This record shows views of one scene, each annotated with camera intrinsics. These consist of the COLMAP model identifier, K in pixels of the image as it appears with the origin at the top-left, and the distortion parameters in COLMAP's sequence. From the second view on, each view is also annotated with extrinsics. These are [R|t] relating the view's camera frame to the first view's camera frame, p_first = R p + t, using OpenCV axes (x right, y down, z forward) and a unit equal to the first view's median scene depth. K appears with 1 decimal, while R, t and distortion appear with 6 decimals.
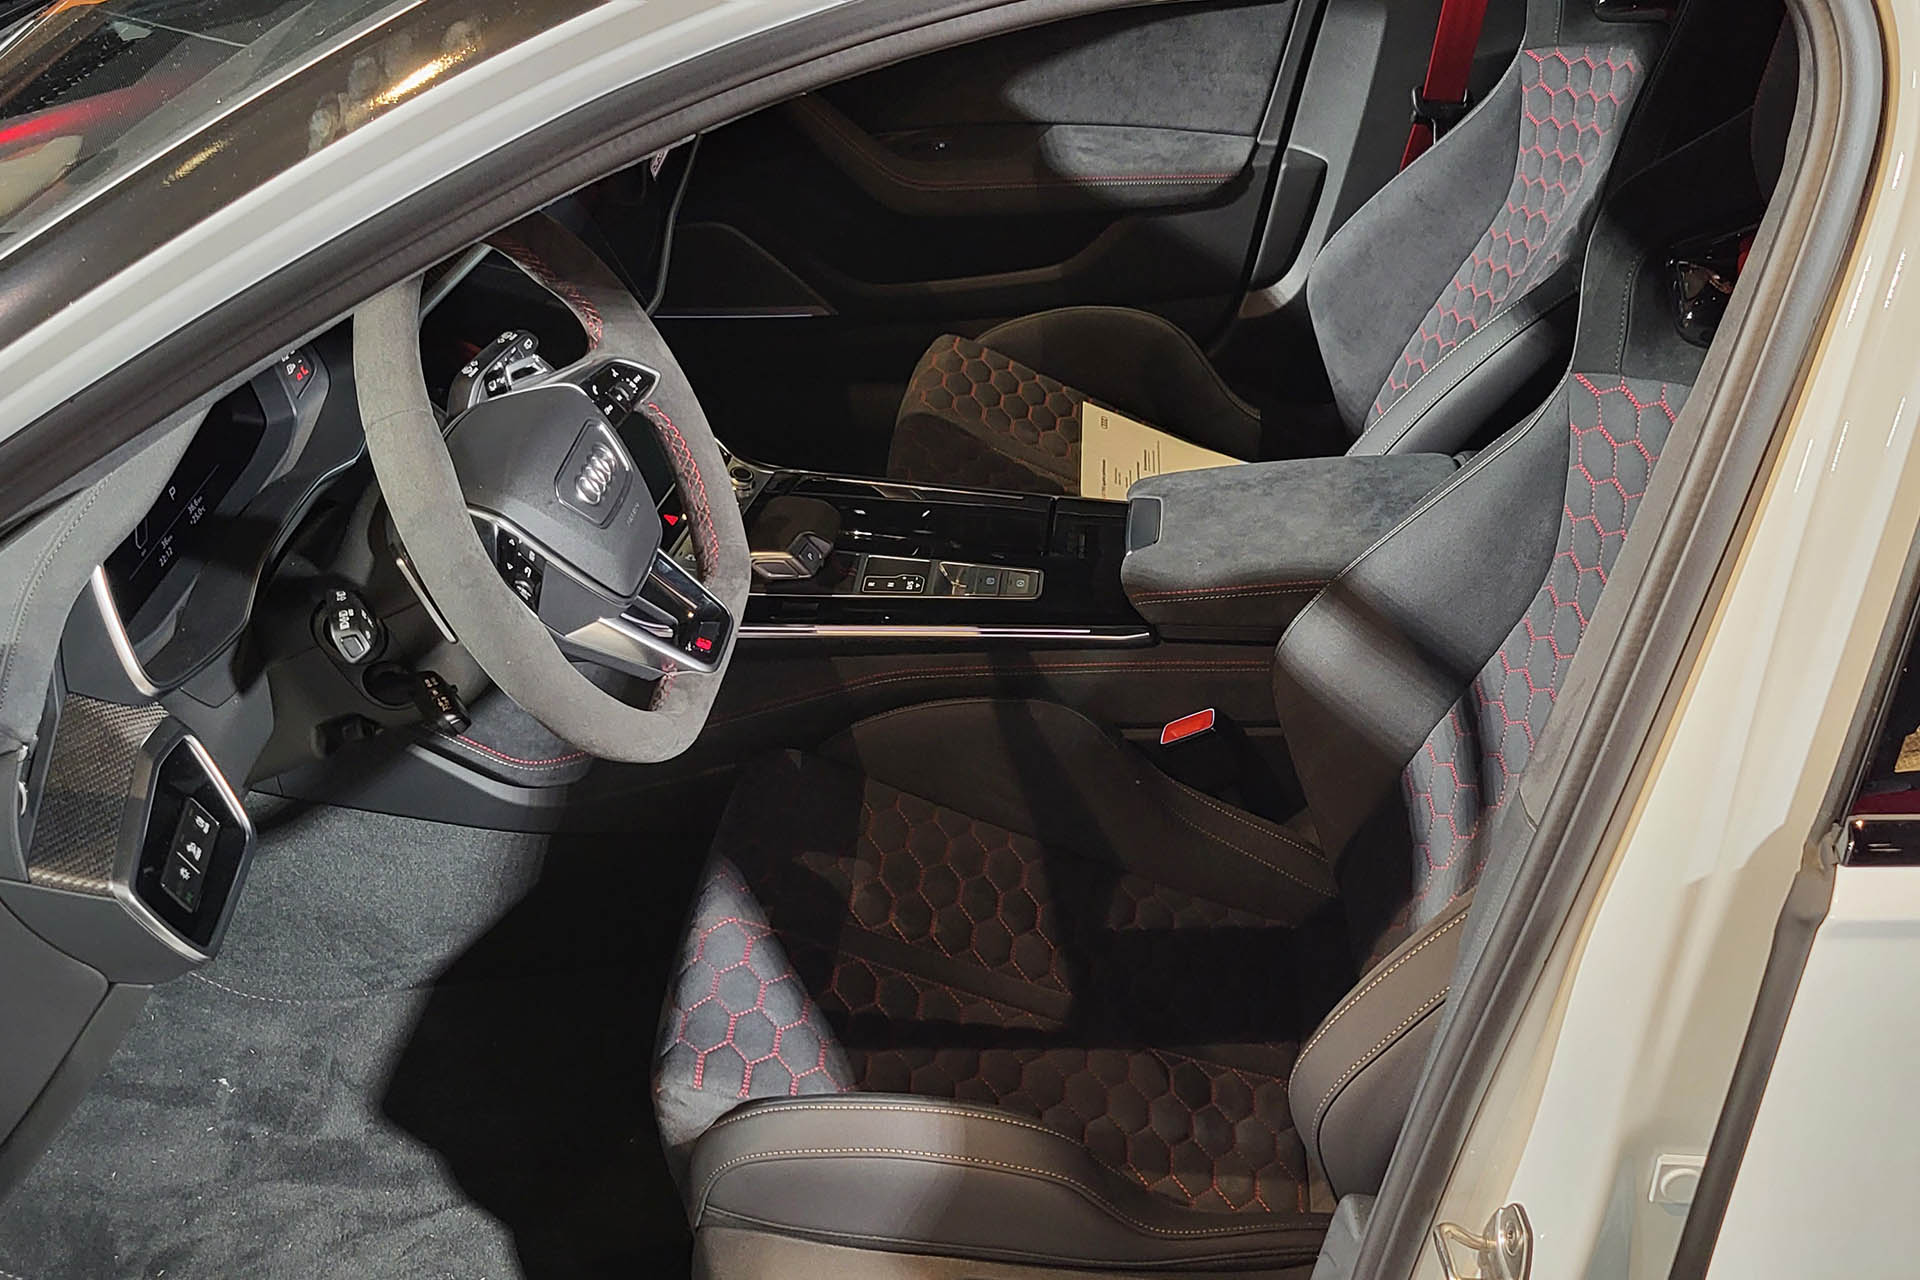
lens RADIAL K [[2181.5, 0, 960.8], [0, 2181.5, 693.5], [0, 0, 1]] dist [0.058734, 0.016442]
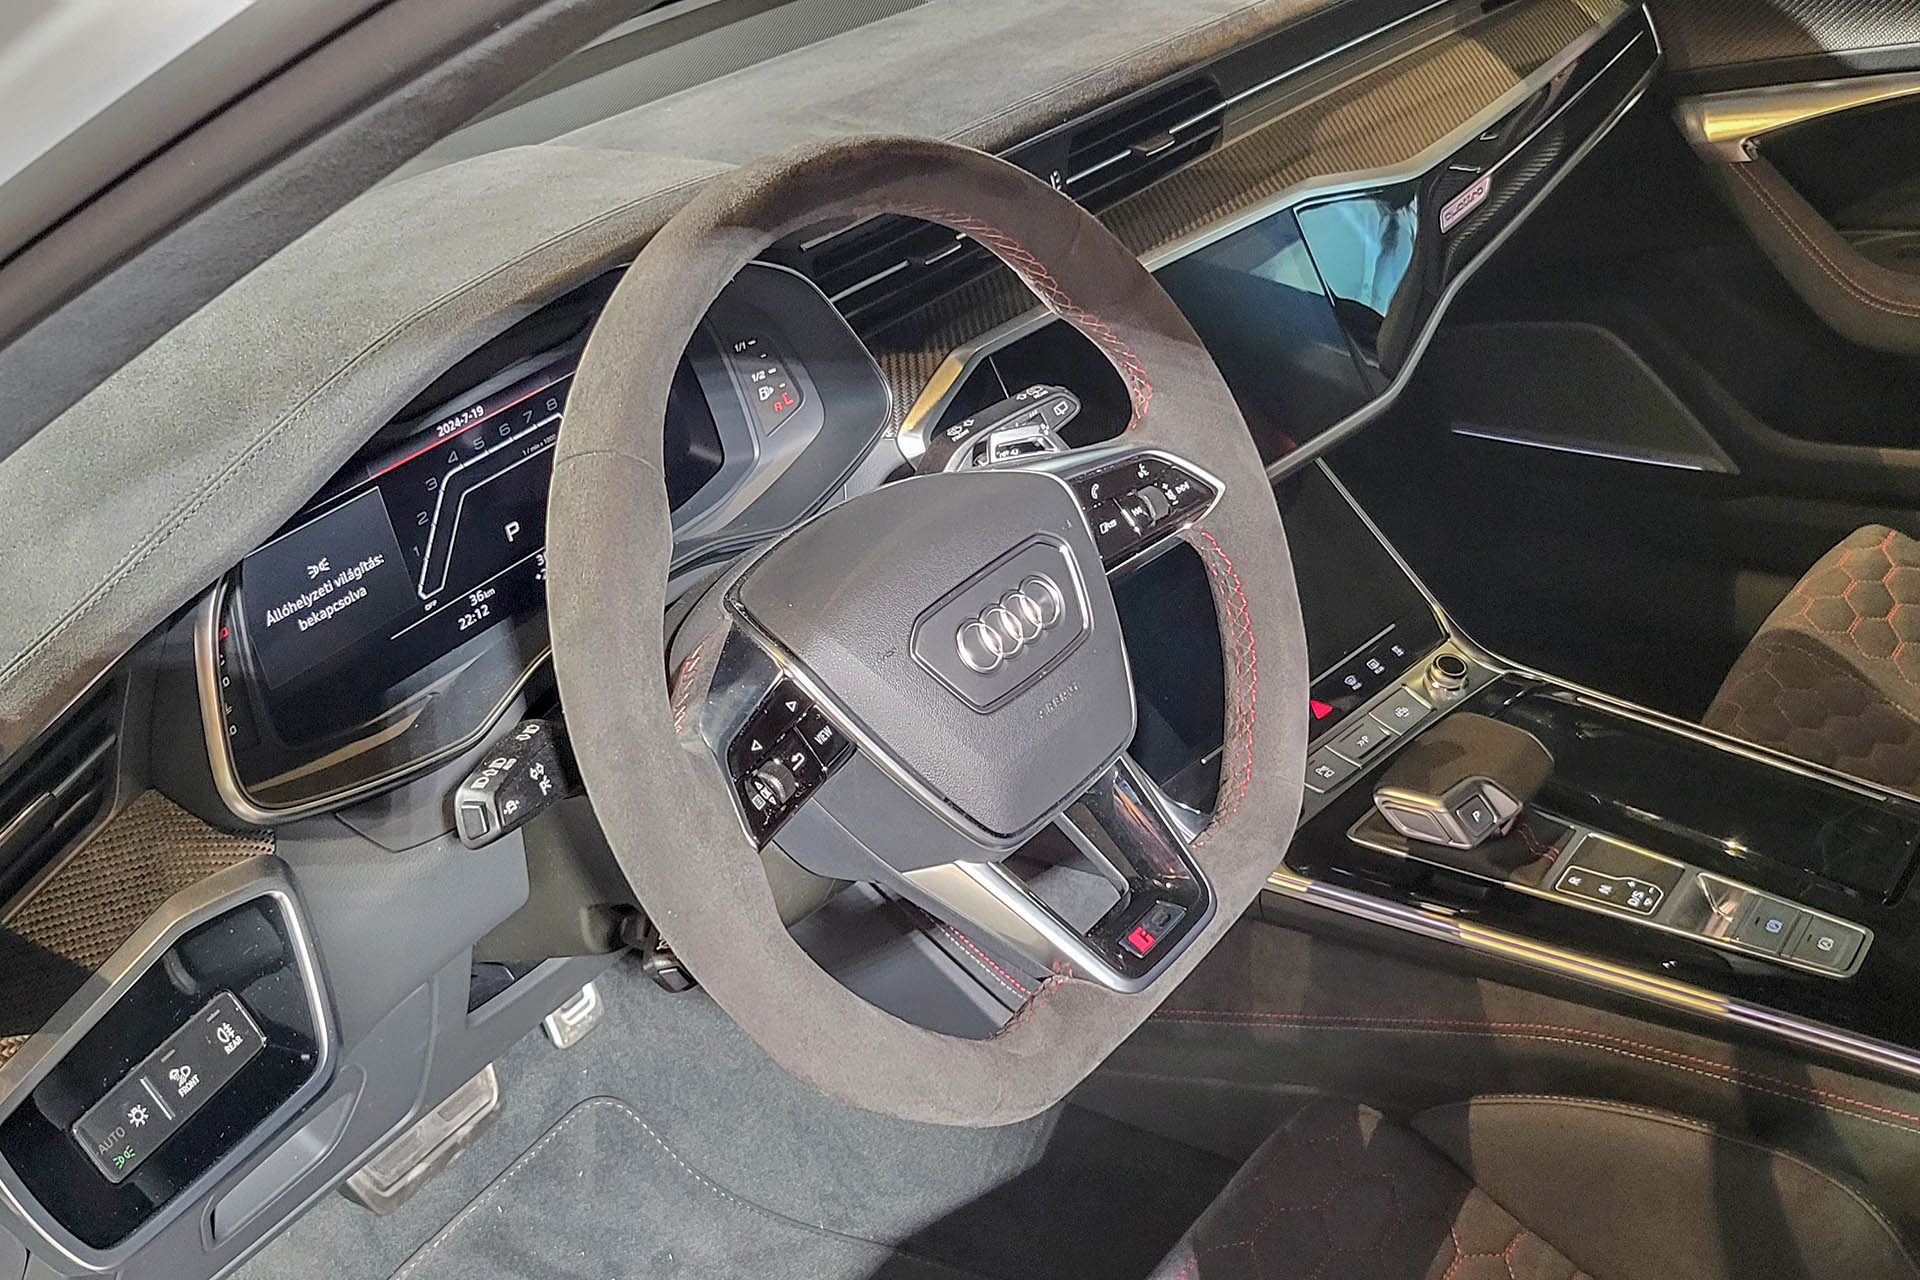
lens RADIAL K [[2181.5, 0, 960.8], [0, 2181.5, 693.5], [0, 0, 1]] dist [0.058734, 0.016442]
pose [[0.877191, 0.214636, -0.429496, 0.072481], [-0.237426, 0.971406, 0.000538, -0.069376], [0.417330, 0.101501, 0.903069, 0.401672]]
